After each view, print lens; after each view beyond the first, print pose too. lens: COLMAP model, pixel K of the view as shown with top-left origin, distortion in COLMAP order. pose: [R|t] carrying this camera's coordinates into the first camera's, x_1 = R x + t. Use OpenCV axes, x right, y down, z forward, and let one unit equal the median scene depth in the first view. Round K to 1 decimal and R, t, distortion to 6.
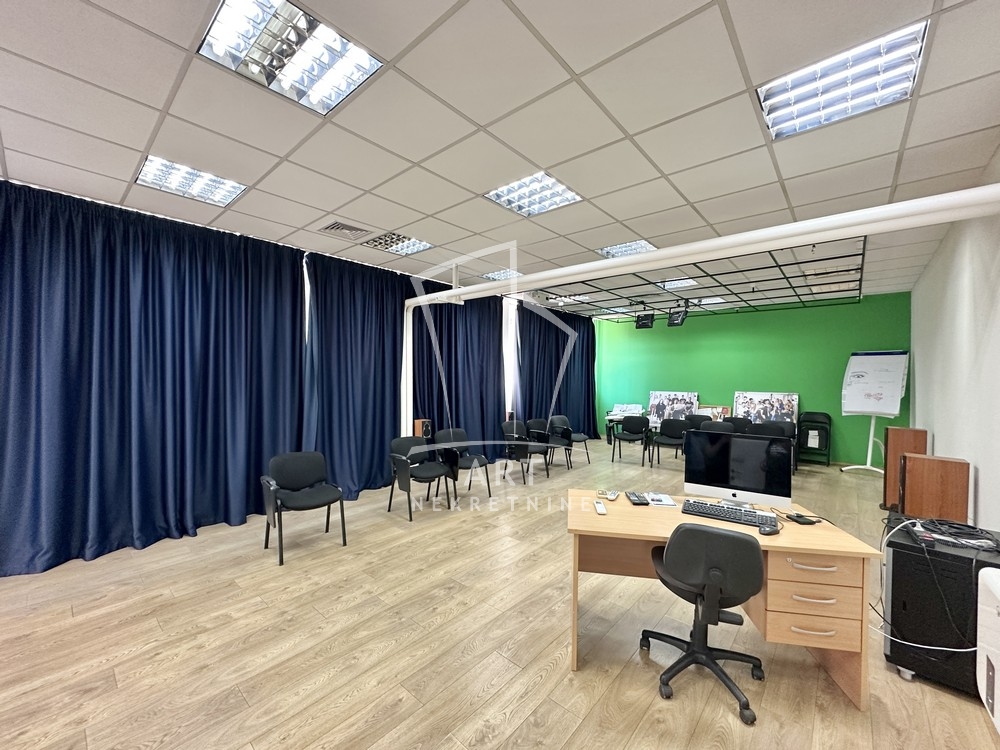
lens RADIAL K [[386.6, 0, 495.7], [0, 386.6, 374.0], [0, 0, 1]] dist [-0.006653, -0.000250]
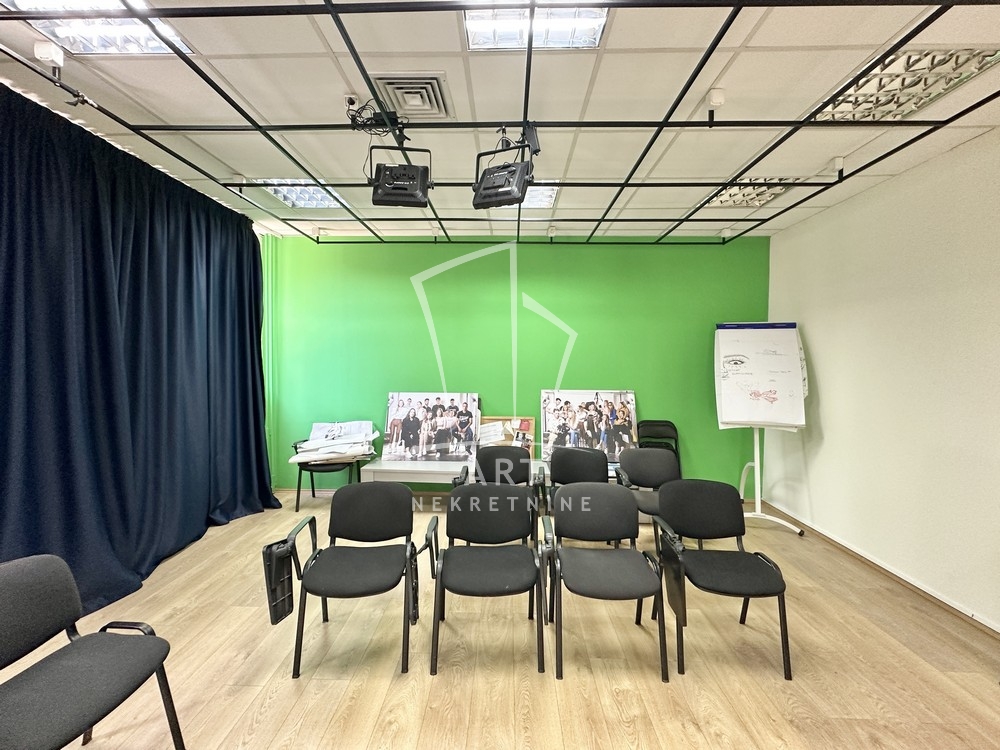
lens RADIAL K [[386.6, 0, 495.7], [0, 386.6, 374.0], [0, 0, 1]] dist [-0.006653, -0.000250]
pose [[0.752415, -0.026001, 0.658176, 0.213736], [-0.002889, 0.999081, 0.042770, -0.000474], [-0.658683, -0.034082, 0.751648, 0.645395]]
